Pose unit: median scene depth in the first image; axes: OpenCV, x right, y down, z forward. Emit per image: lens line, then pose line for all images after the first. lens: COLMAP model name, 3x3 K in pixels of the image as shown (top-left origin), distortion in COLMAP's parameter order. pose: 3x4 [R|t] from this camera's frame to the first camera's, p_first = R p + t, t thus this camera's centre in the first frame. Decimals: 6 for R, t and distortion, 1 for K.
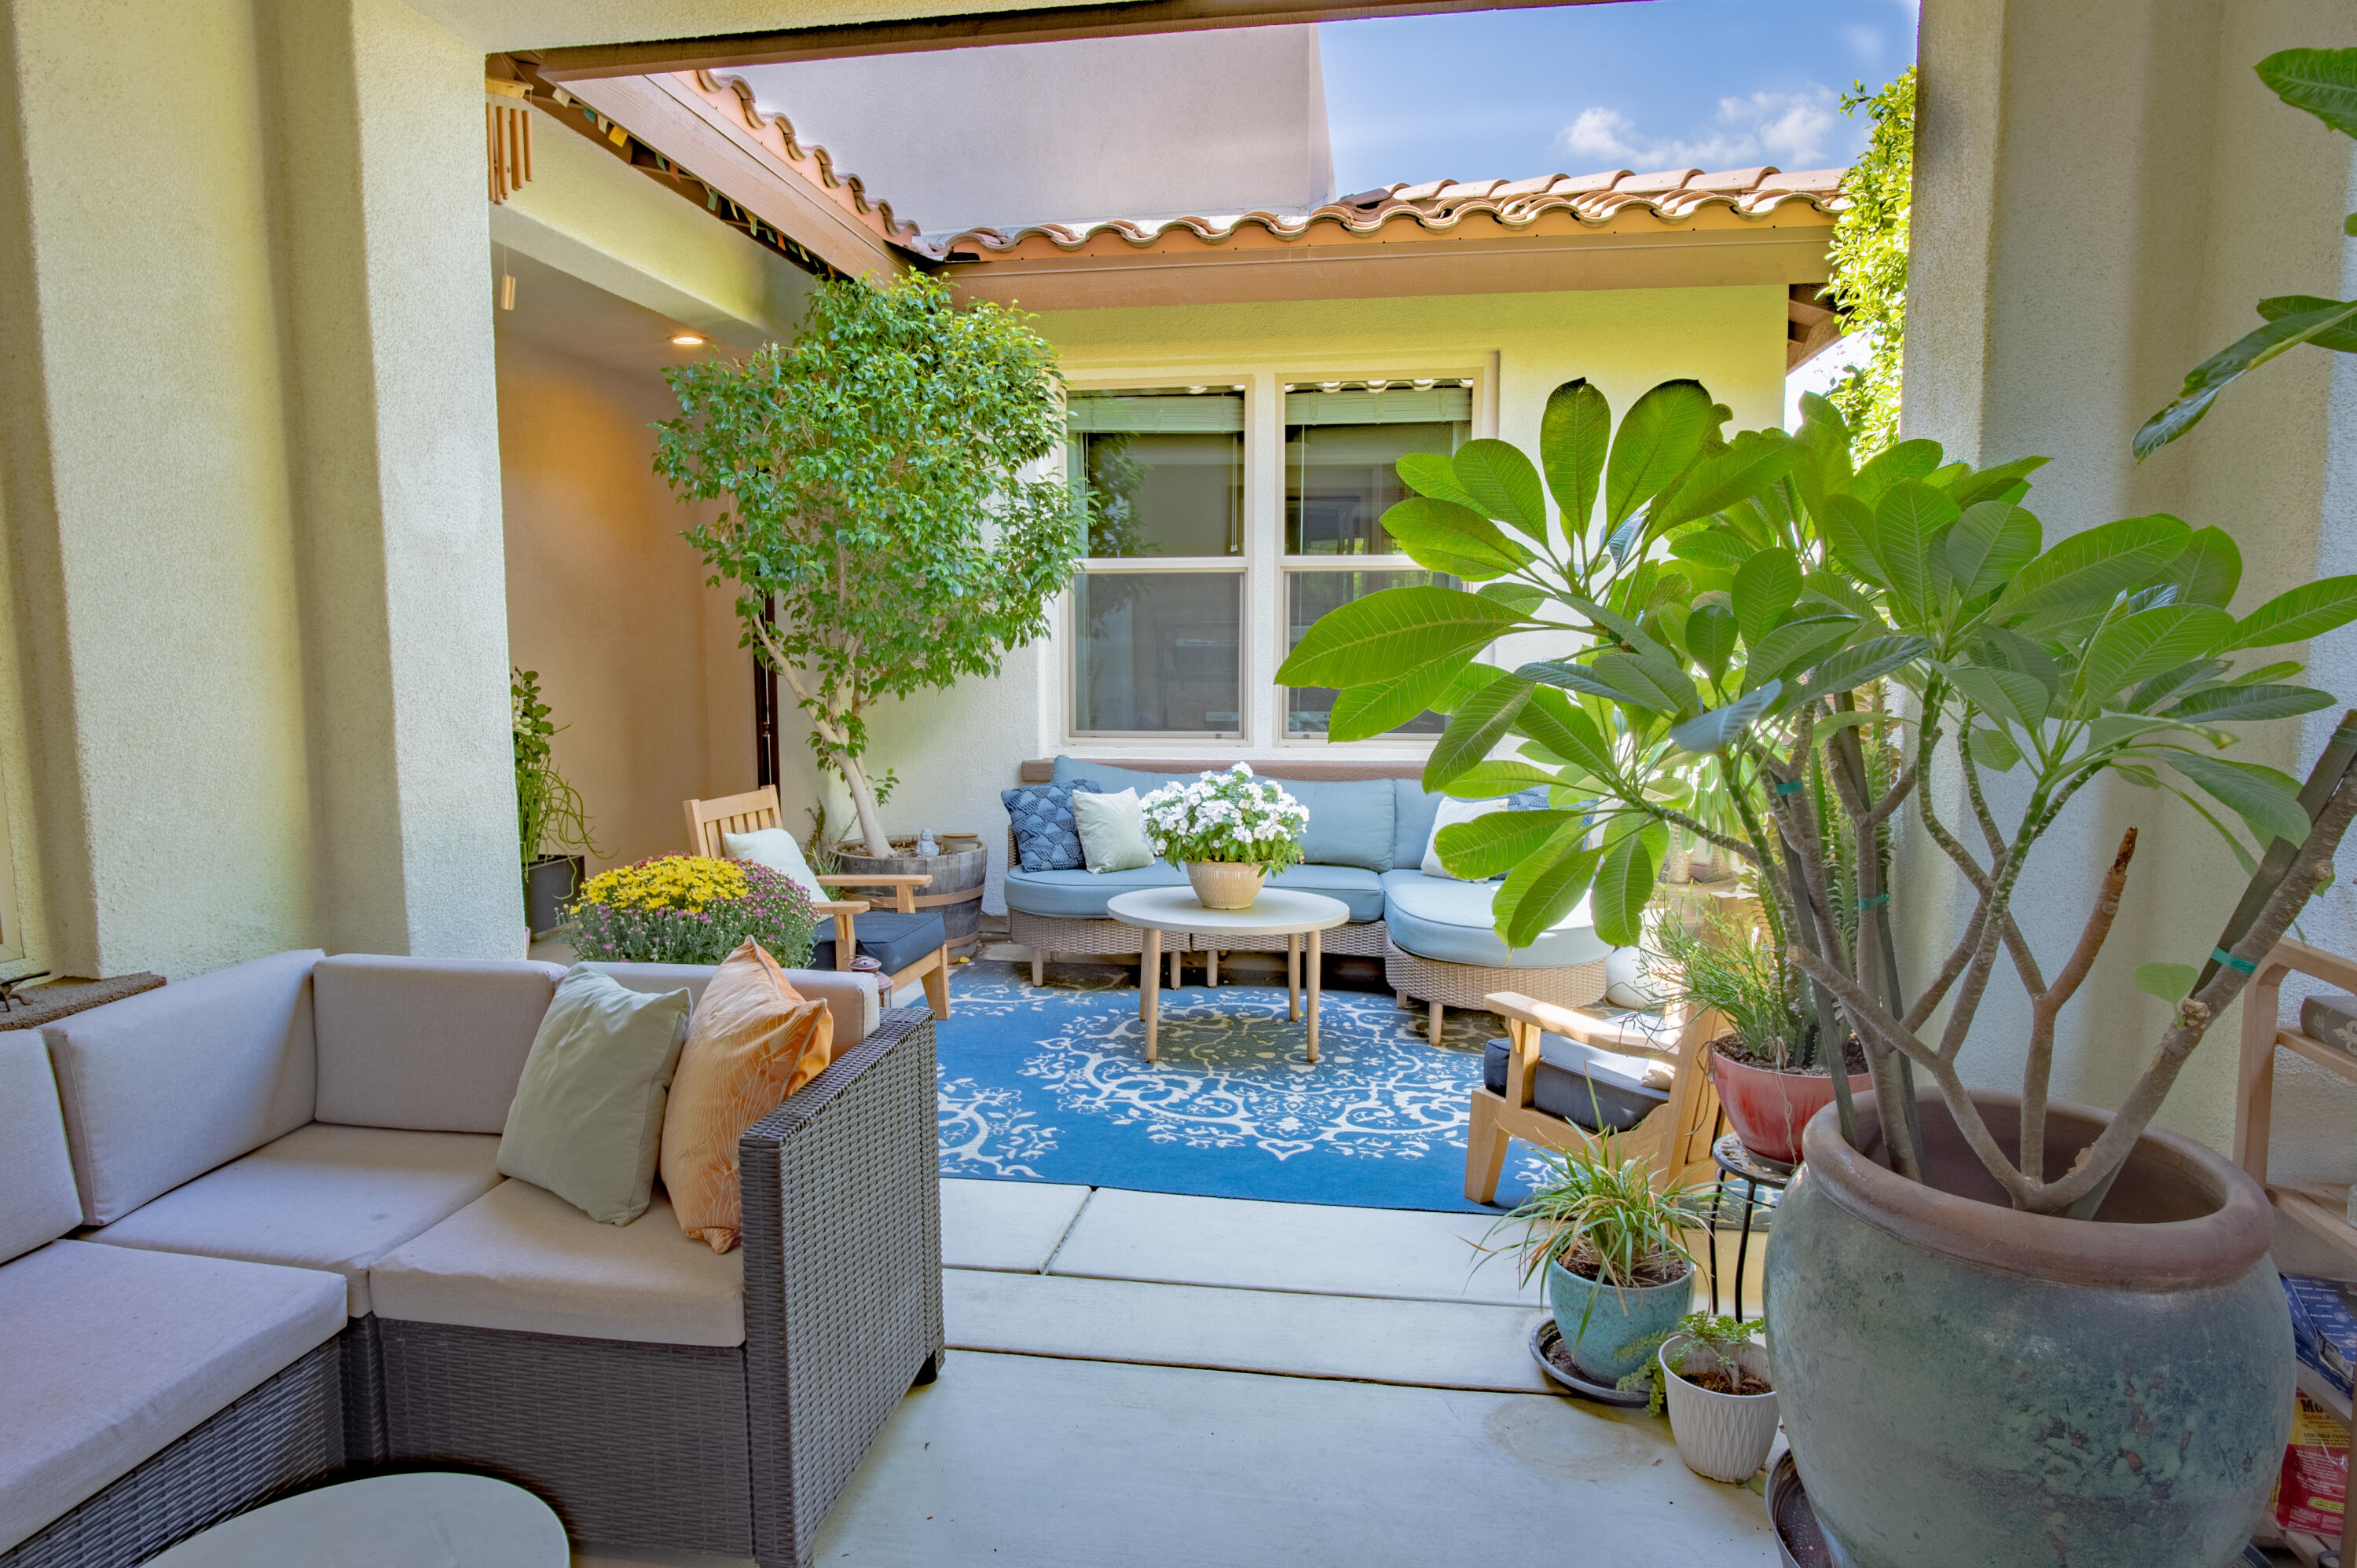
lens RADIAL K [[1366.5, 0, 1172.8], [0, 1366.5, 786.3], [0, 0, 1]] dist [-0.033794, 0.014596]
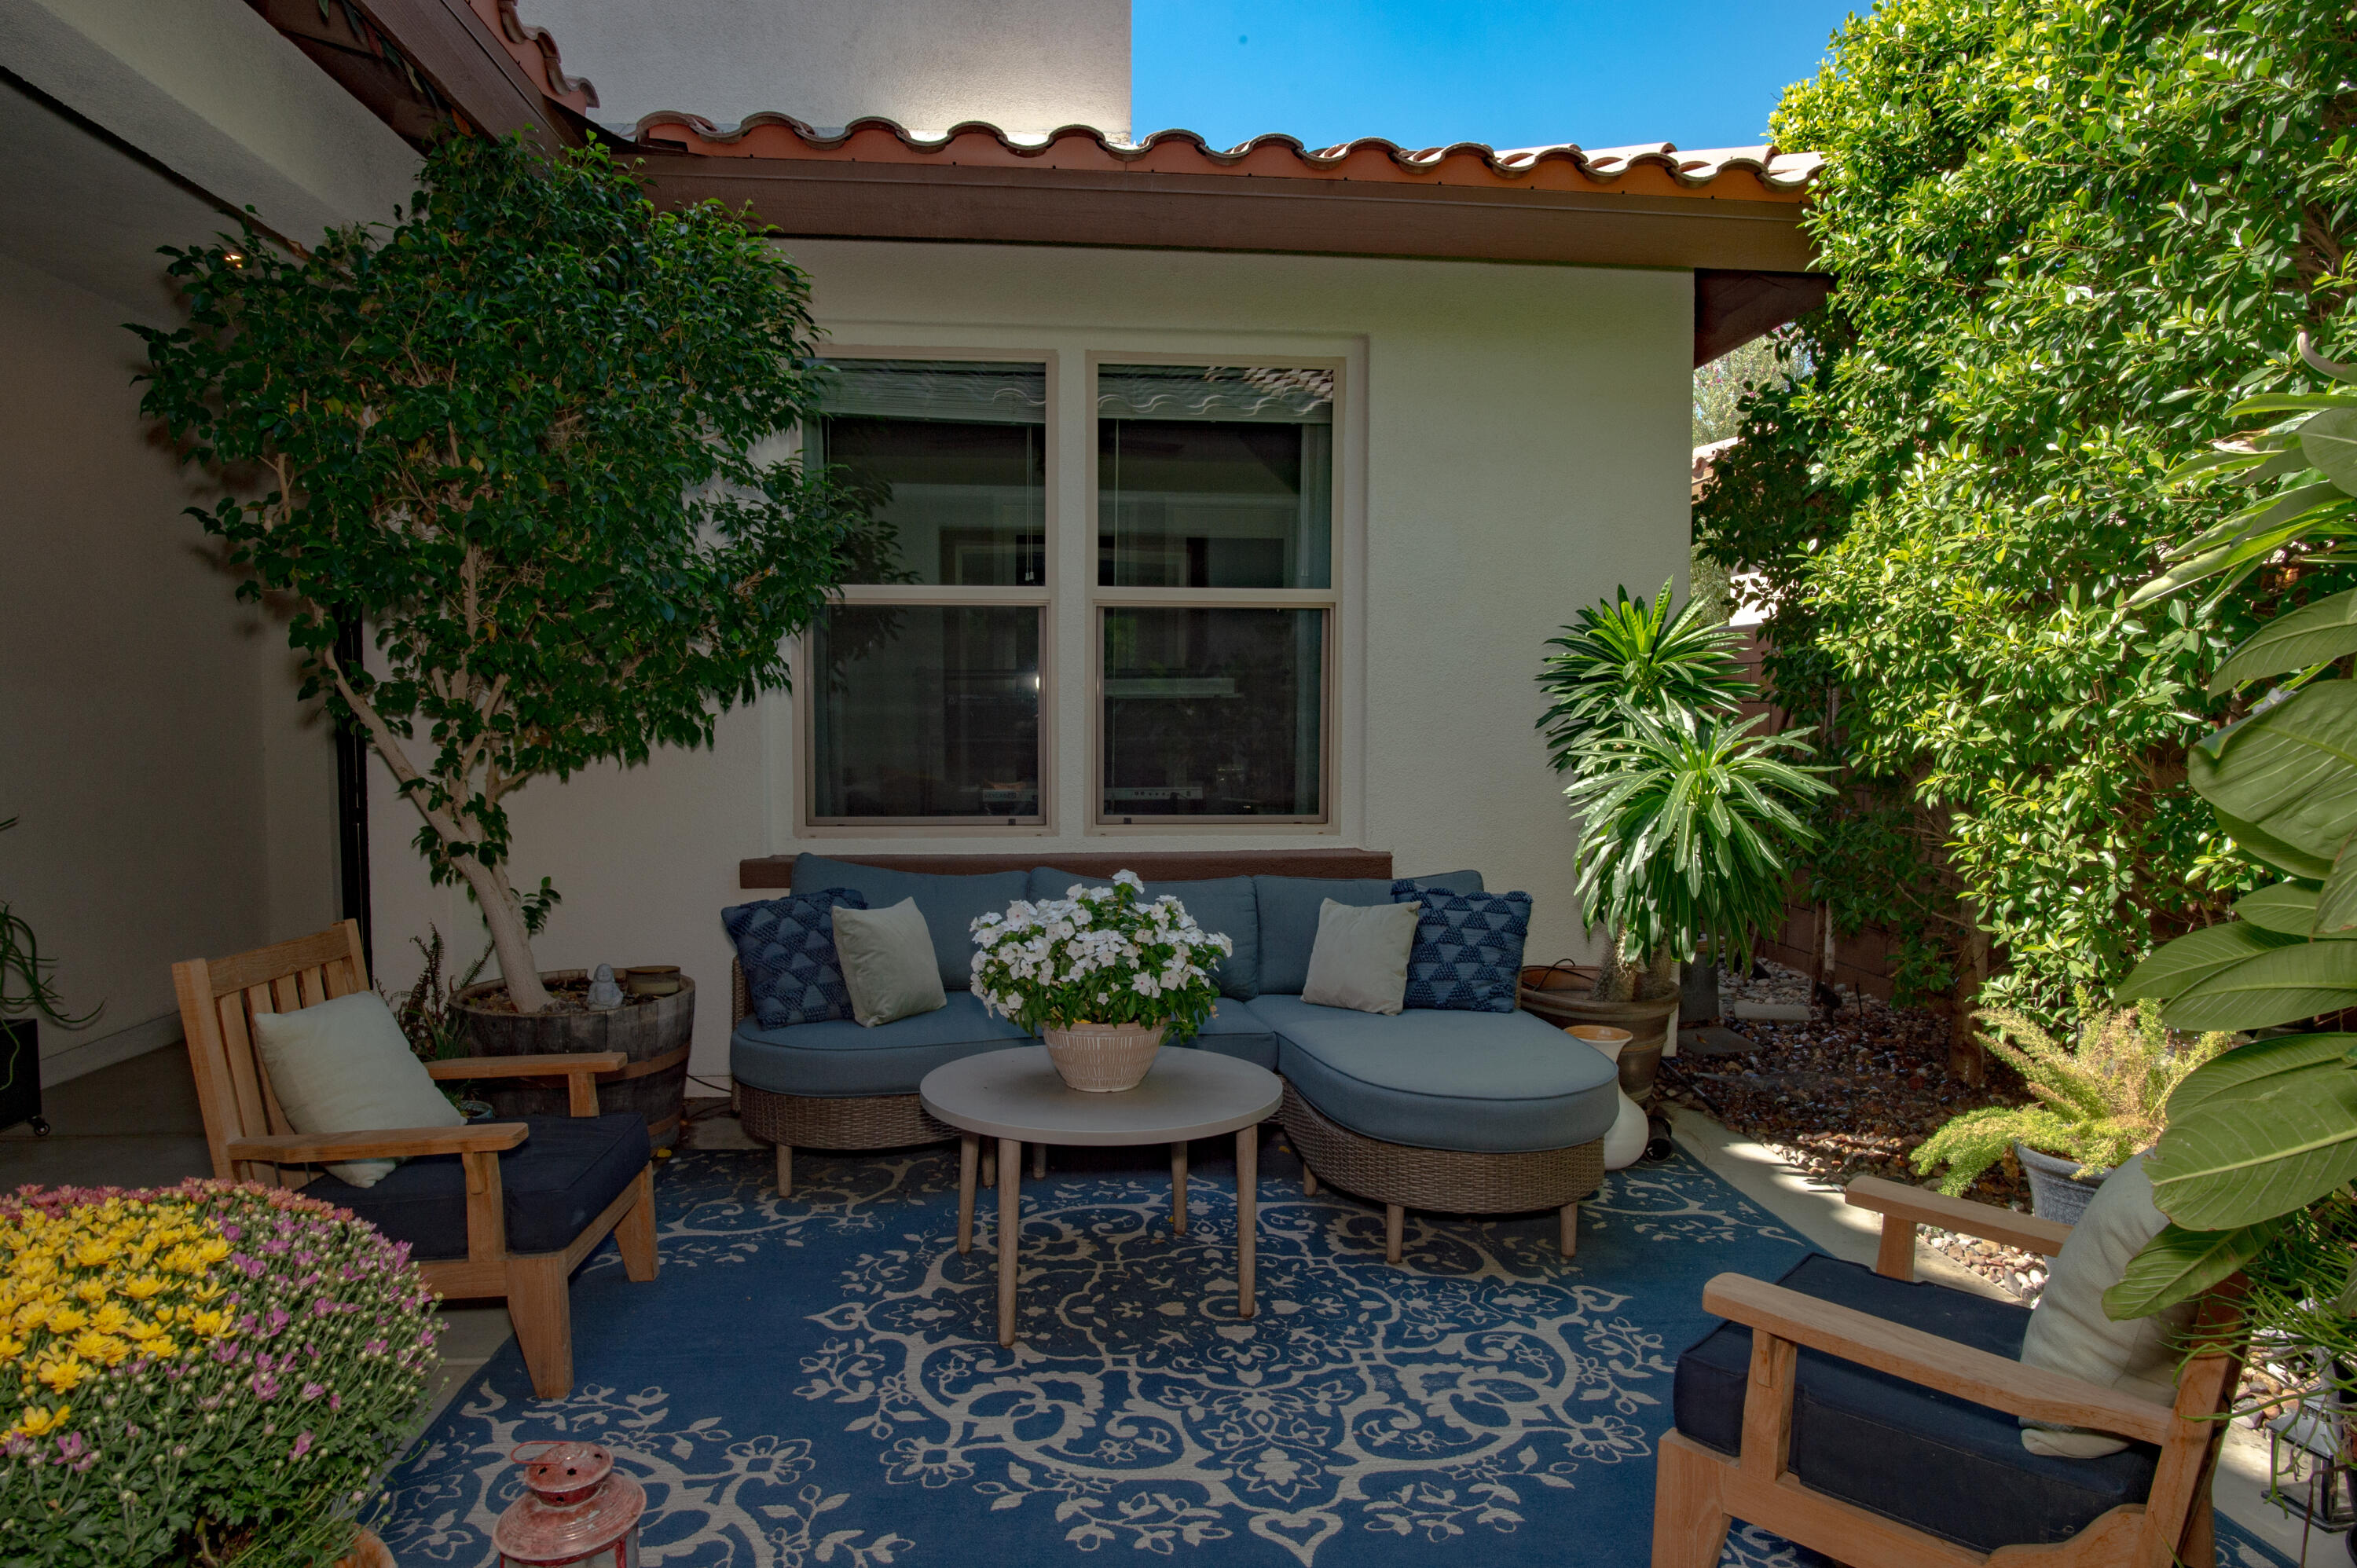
lens RADIAL K [[1366.5, 0, 1172.8], [0, 1366.5, 786.3], [0, 0, 1]] dist [-0.033794, 0.014596]
pose [[0.969390, -0.010818, 0.245286, -0.092116], [0.023053, 0.998626, -0.047063, -0.026881], [-0.244440, 0.051276, 0.968308, 0.347467]]
